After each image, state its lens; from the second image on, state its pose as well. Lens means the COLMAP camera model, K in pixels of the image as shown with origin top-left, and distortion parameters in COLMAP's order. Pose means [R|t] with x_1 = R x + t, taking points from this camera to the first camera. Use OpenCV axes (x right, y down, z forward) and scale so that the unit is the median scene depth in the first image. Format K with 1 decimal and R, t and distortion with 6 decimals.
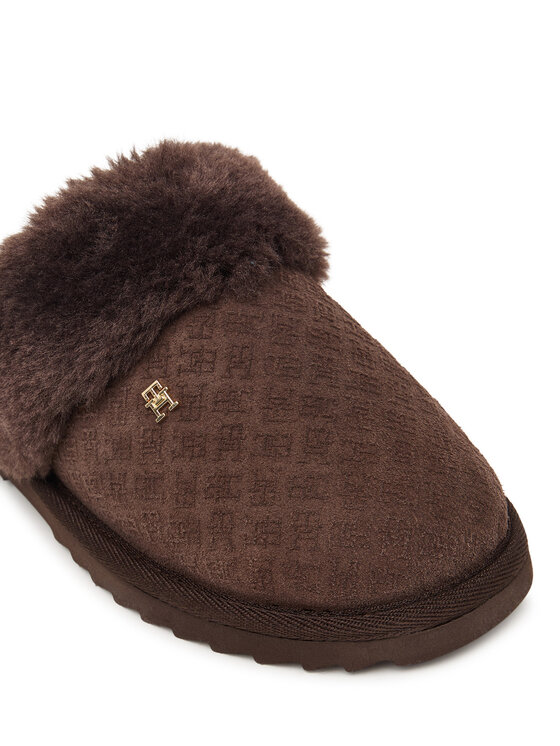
lens RADIAL K [[1321.2, 0, 314.5], [0, 1321.2, 398.0], [0, 0, 1]] dist [0.018538, 0.000000]
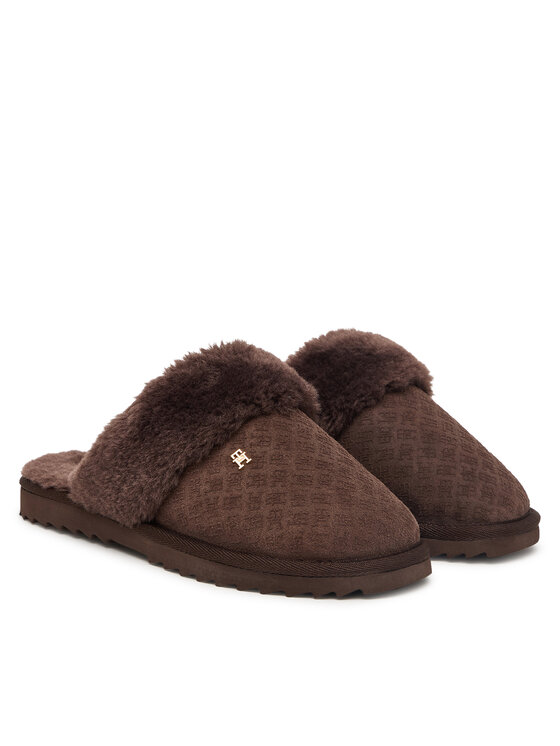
lens RADIAL K [[2189.0, 0, 279.9], [0, 2189.0, 373.1], [0, 0, 1]] dist [0.148111, 0.000000]
pose [[0.985679, 0.091200, 0.141846, -0.519185], [-0.034662, 0.932752, -0.358848, 1.013614], [-0.165034, 0.348793, 0.922555, -1.949061]]
